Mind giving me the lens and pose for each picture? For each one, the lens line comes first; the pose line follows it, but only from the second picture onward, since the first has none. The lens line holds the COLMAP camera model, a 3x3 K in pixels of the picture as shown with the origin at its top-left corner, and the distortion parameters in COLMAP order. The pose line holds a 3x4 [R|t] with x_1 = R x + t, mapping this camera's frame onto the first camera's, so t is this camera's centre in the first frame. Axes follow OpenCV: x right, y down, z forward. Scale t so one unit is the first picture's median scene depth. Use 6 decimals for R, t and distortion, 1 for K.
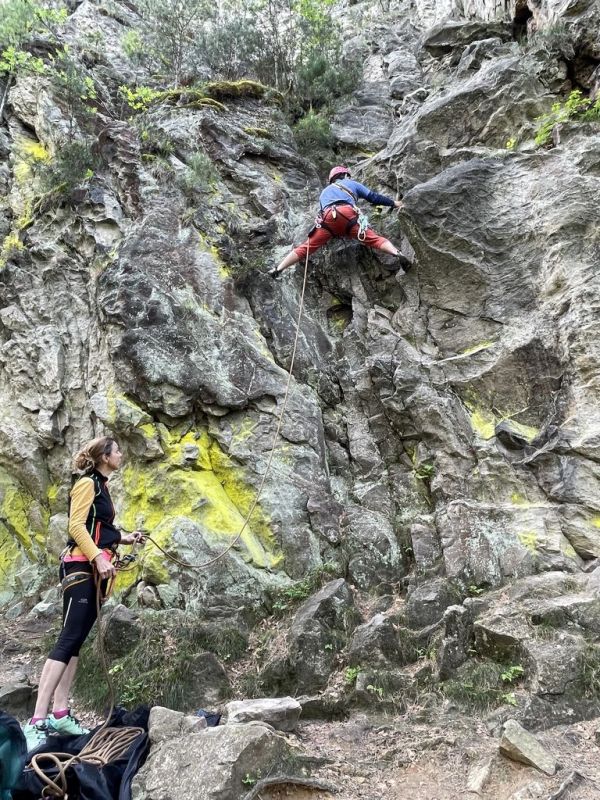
lens RADIAL K [[523.2, 0, 300.0], [0, 523.2, 400.8], [0, 0, 1]] dist [-0.003013, -0.001014]
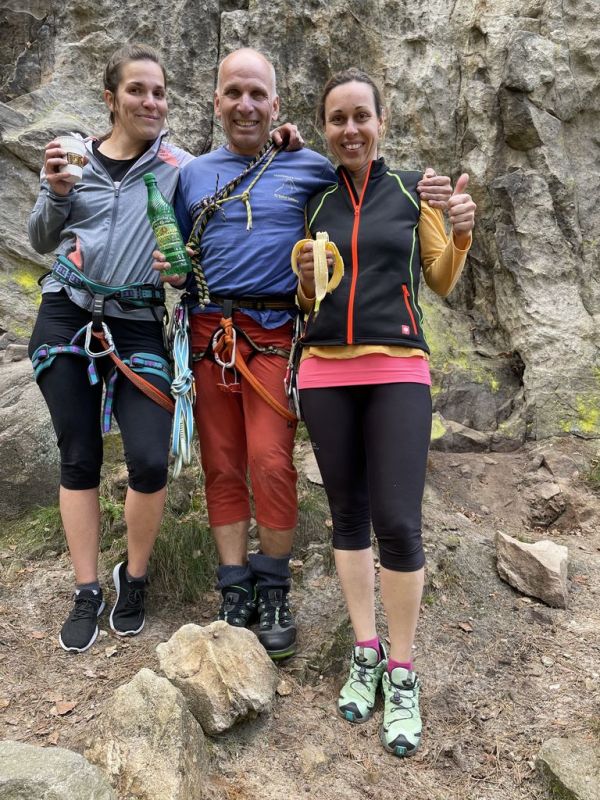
lens RADIAL K [[602.8, 0, 301.5], [0, 602.8, 418.4], [0, 0, 1]] dist [0.001054, -0.022573]
pose [[0.867523, 0.048073, 0.495068, 0.416497], [-0.251774, 0.900829, 0.353719, 0.041268], [-0.428967, -0.431505, 0.793594, 0.190292]]
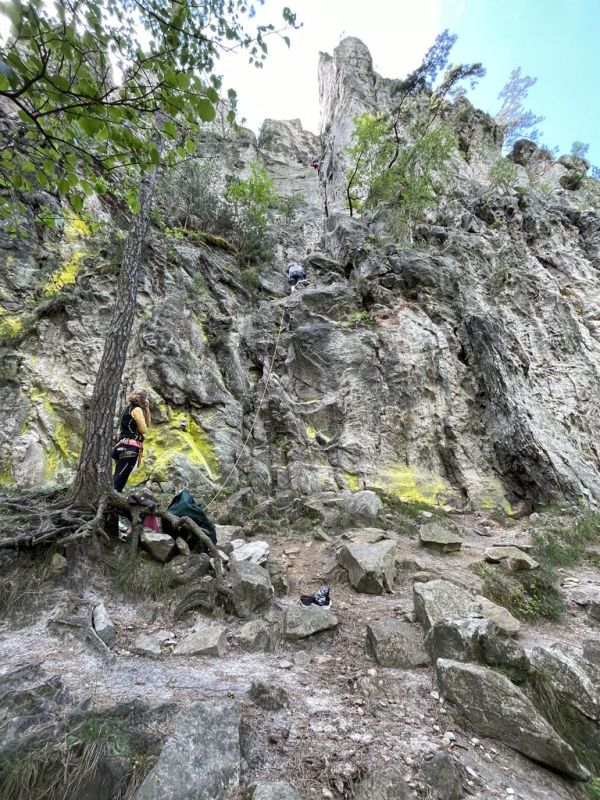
lens RADIAL K [[320.8, 0, 300.8], [0, 320.8, 401.4], [0, 0, 1]] dist [-0.005702, -0.000049]
pose [[0.898936, 0.205396, 0.386945, -0.286633], [-0.188163, 0.978678, -0.082363, 0.033069], [-0.395612, 0.001230, 0.918417, -0.336969]]
